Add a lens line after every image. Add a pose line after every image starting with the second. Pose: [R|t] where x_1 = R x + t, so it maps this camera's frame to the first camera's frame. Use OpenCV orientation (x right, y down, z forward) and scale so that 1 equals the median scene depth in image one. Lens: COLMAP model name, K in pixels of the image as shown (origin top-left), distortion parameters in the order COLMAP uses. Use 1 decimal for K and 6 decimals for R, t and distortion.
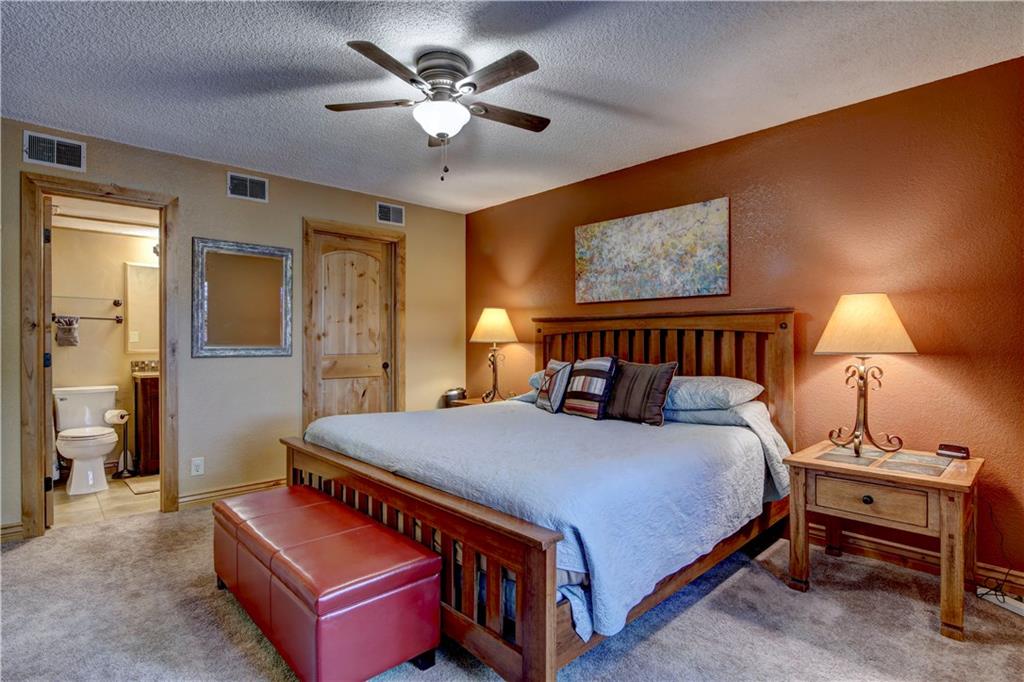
lens RADIAL K [[507.8, 0, 509.0], [0, 507.8, 346.4], [0, 0, 1]] dist [-0.080948, 0.026843]
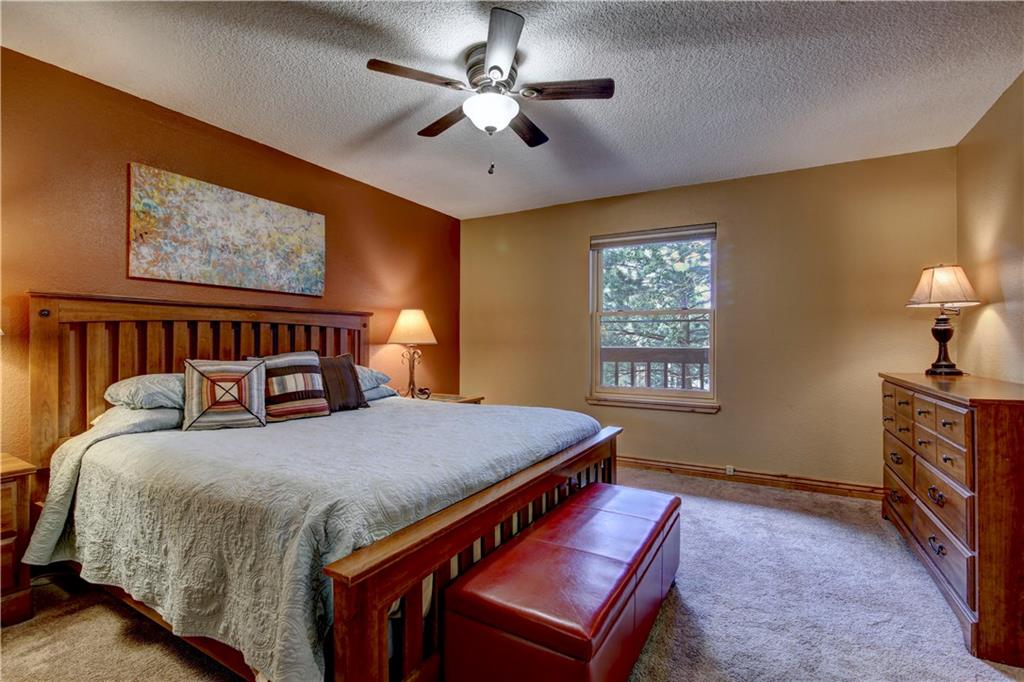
lens RADIAL K [[473.7, 0, 508.9], [0, 473.7, 339.5], [0, 0, 1]] dist [-0.017645, -0.000052]
pose [[-0.297303, -0.001542, 0.954782, -0.666190], [0.000196, 0.999999, 0.001677, -0.002836], [-0.954783, 0.000686, -0.297303, 0.781377]]
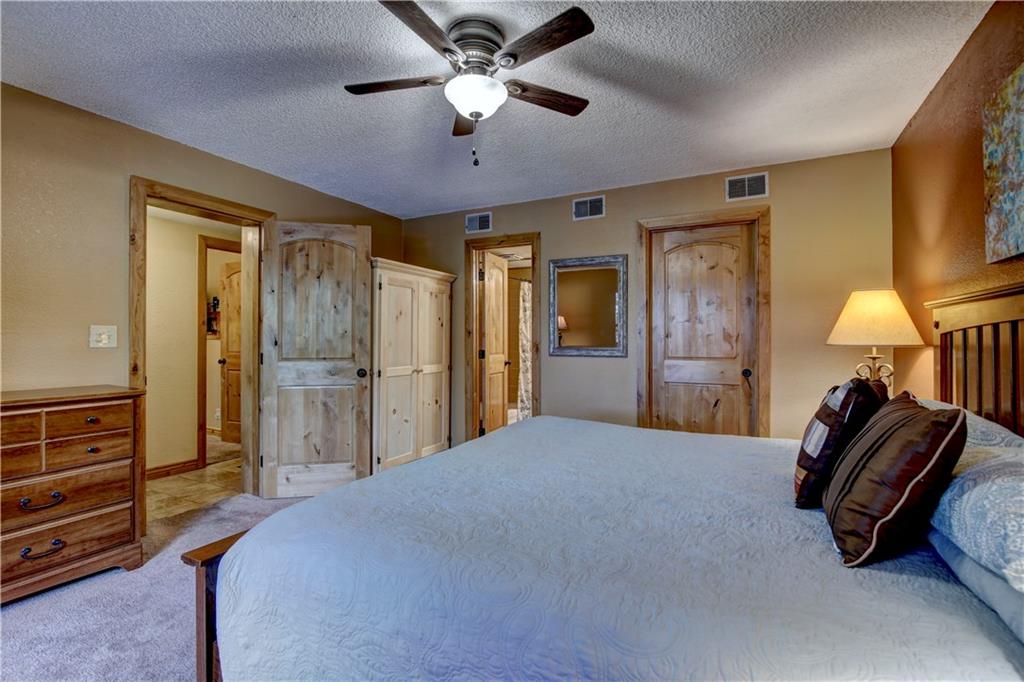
lens RADIAL K [[473.7, 0, 508.9], [0, 473.7, 339.5], [0, 0, 1]] dist [-0.017645, -0.000052]
pose [[0.322873, -0.002397, -0.946439, 0.443395], [-0.003511, 0.999987, -0.003730, -0.014722], [0.946436, 0.004527, 0.322860, 0.480389]]
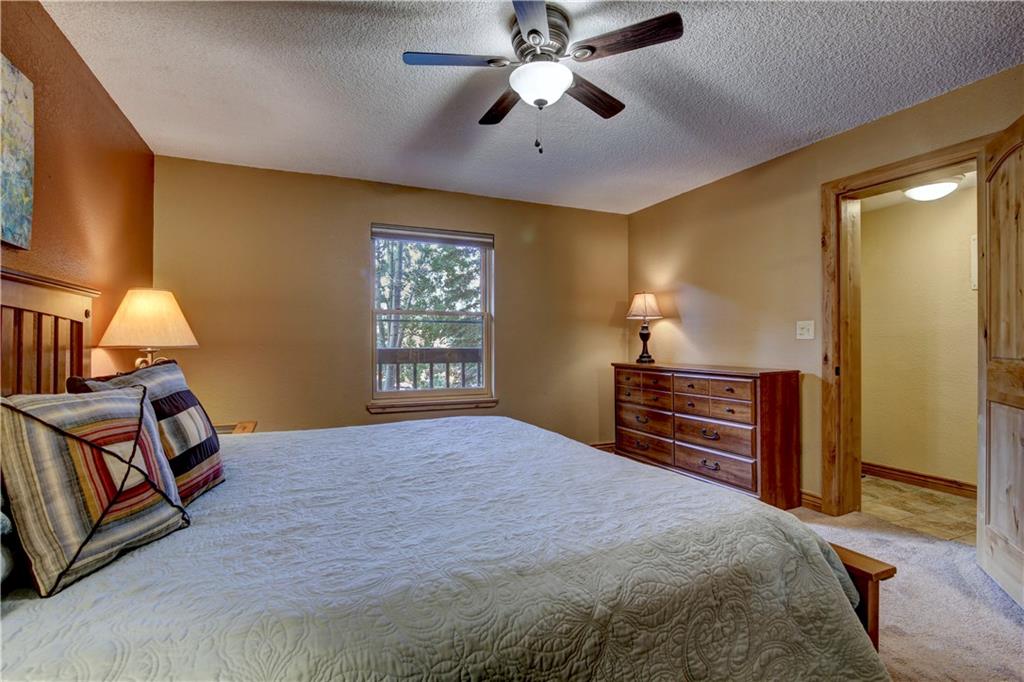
lens RADIAL K [[487.9, 0, 516.4], [0, 487.9, 342.0], [0, 0, 1]] dist [-0.002433, -0.000445]
pose [[-0.948399, -0.002092, 0.317073, -0.232481], [-0.000256, 0.999983, 0.005835, -0.003061], [-0.317079, 0.005453, -0.948383, 1.158038]]
